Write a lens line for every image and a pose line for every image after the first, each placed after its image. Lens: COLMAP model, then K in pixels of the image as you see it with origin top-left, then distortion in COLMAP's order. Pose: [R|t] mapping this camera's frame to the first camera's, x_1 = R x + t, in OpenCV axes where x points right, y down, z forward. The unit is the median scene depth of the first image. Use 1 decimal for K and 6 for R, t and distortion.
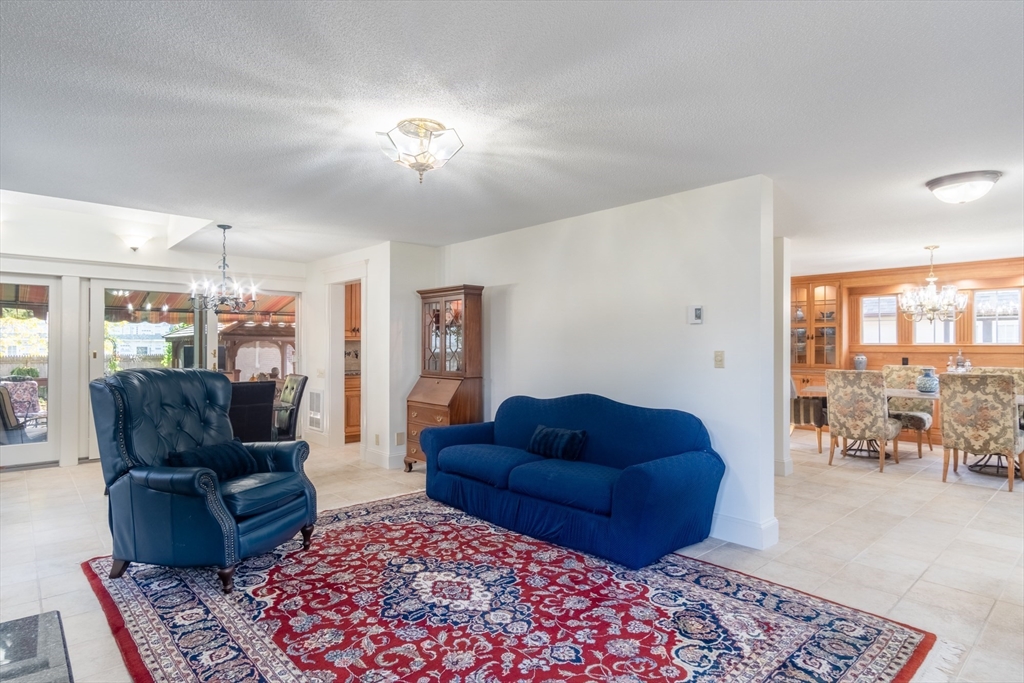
lens RADIAL K [[558.2, 0, 512.0], [0, 558.2, 341.5], [0, 0, 1]] dist [0.004150, 0.001719]
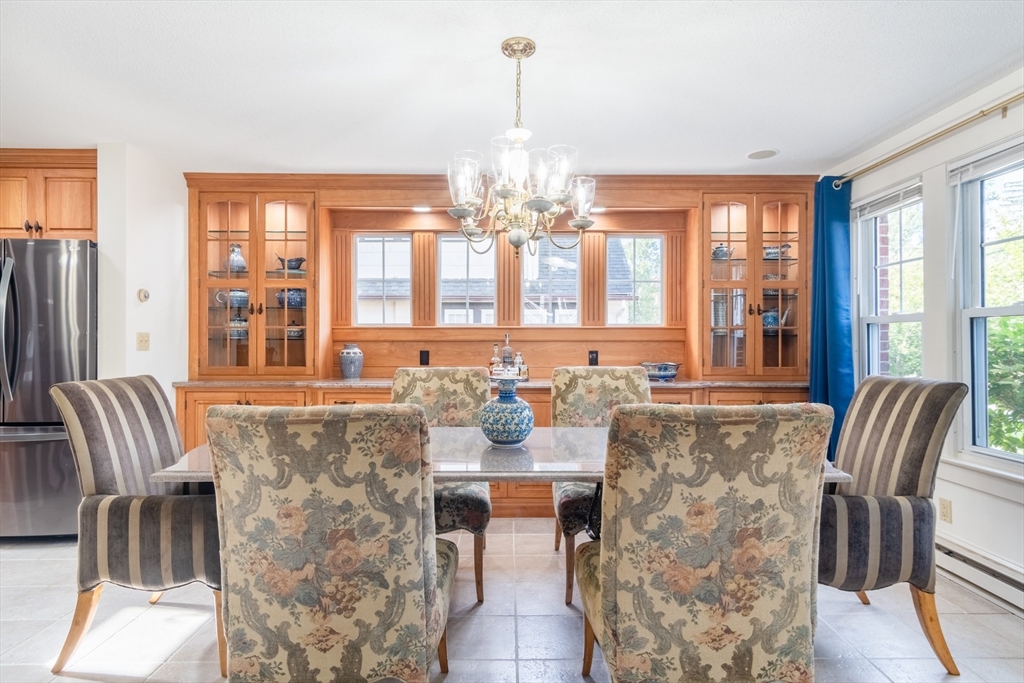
lens RADIAL K [[548.8, 0, 512.0], [0, 548.8, 341.5], [0, 0, 1]] dist [0.004270, 0.000582]
pose [[0.671995, -0.000616, 0.740555, 0.486762], [-0.004060, 0.999982, 0.004516, 0.023057], [-0.740544, -0.006042, 0.671980, 0.771957]]
